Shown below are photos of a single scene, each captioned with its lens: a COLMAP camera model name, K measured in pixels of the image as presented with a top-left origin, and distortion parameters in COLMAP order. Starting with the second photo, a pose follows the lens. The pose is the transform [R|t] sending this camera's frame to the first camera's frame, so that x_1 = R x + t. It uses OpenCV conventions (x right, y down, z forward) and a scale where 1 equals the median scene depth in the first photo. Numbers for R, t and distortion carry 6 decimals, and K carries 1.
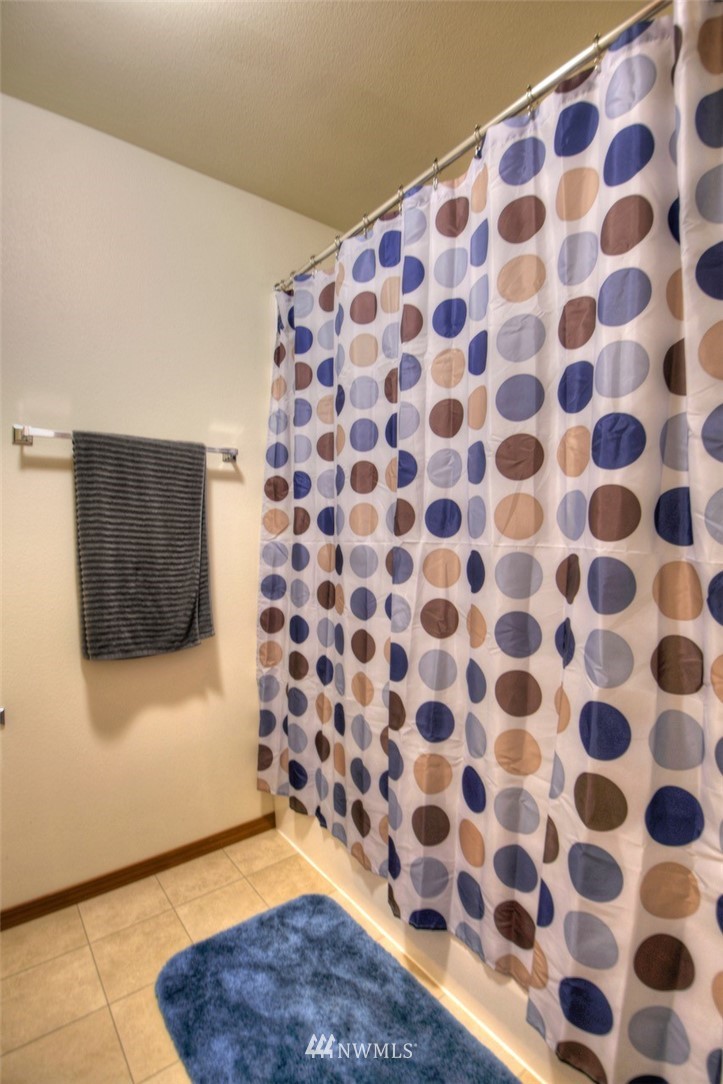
lens RADIAL K [[469.1, 0, 361.5], [0, 469.1, 542.0], [0, 0, 1]] dist [-0.001121, -0.000230]
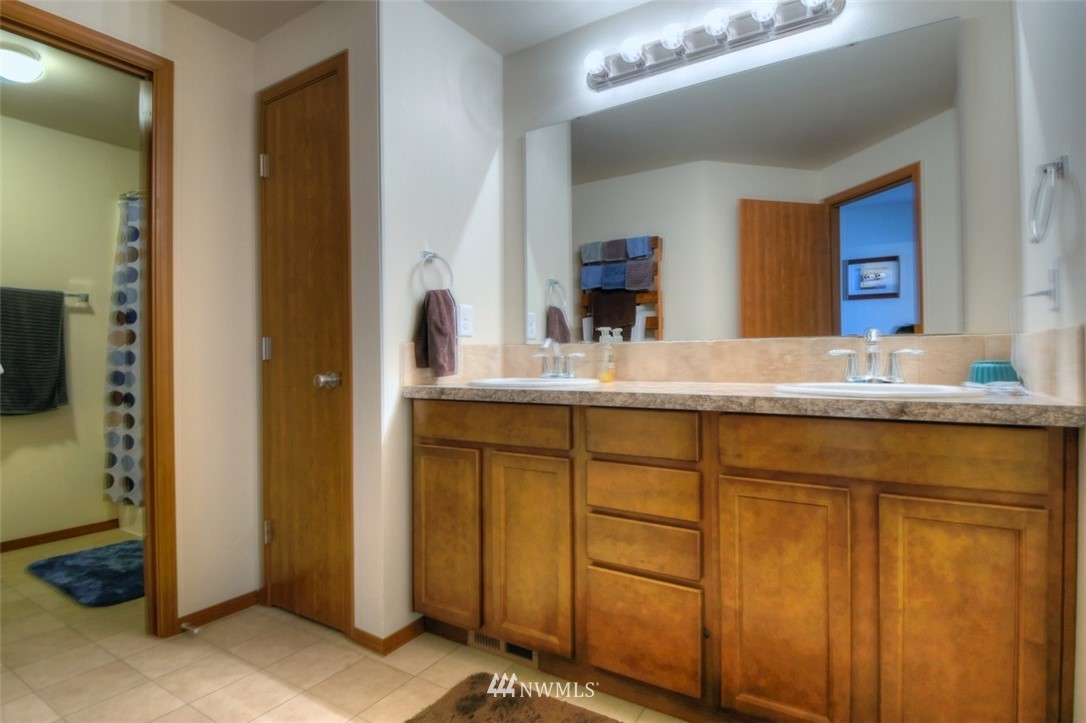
lens RADIAL K [[565.6, 0, 543.0], [0, 565.6, 361.5], [0, 0, 1]] dist [-0.000310, -0.000425]
pose [[0.956134, -0.012180, 0.292675, 0.695599], [0.017838, 0.999702, -0.016669, 0.102452], [-0.292385, 0.021158, 0.956067, -1.399639]]
